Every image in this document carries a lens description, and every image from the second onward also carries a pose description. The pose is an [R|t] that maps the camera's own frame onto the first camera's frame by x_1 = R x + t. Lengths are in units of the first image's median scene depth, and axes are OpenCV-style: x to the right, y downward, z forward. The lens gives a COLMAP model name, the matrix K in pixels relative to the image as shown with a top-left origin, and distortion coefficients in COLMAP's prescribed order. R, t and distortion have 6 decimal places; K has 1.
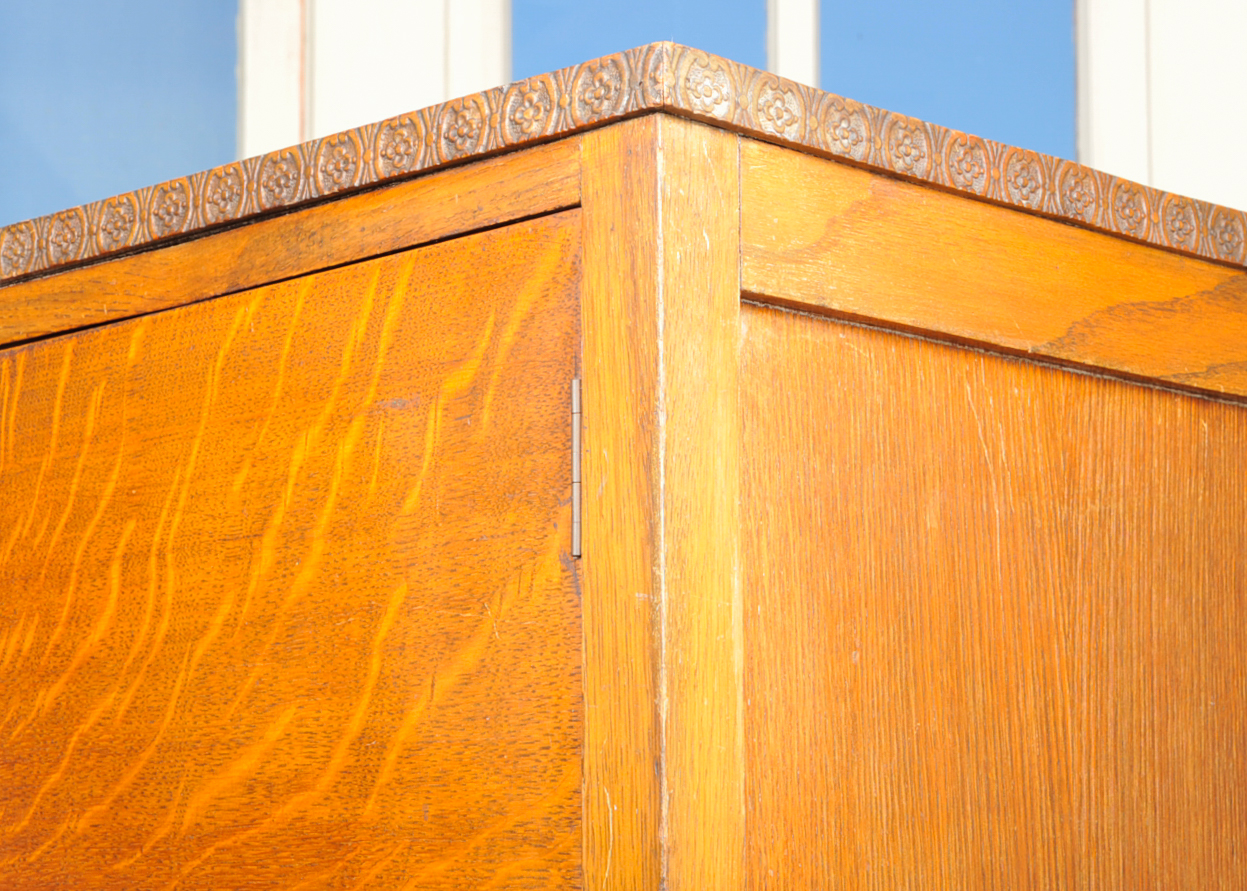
lens RADIAL K [[2759.5, 0, 716.3], [0, 2759.5, 441.9], [0, 0, 1]] dist [0.233217, 0.817951]
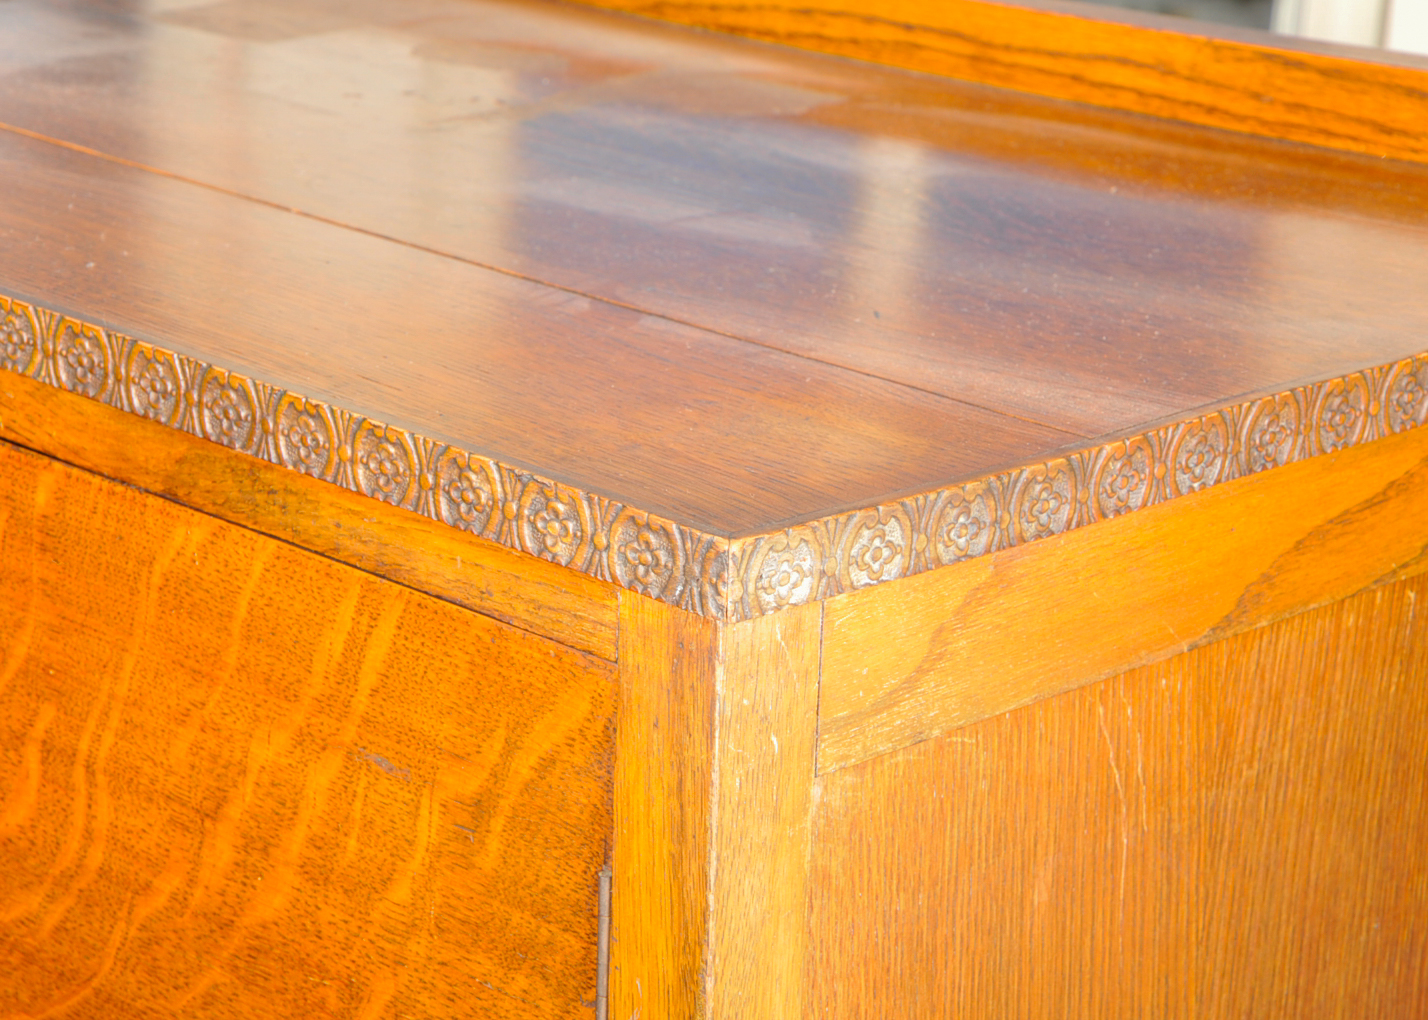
lens RADIAL K [[3555.0, 0, 716.1], [0, 3555.0, 568.7], [0, 0, 1]] dist [0.504312, 0.780618]
pose [[0.998922, 0.045961, -0.006558, -0.013954], [-0.037855, 0.888104, 0.458082, -0.512536], [0.026878, -0.457340, 0.888886, 0.102686]]
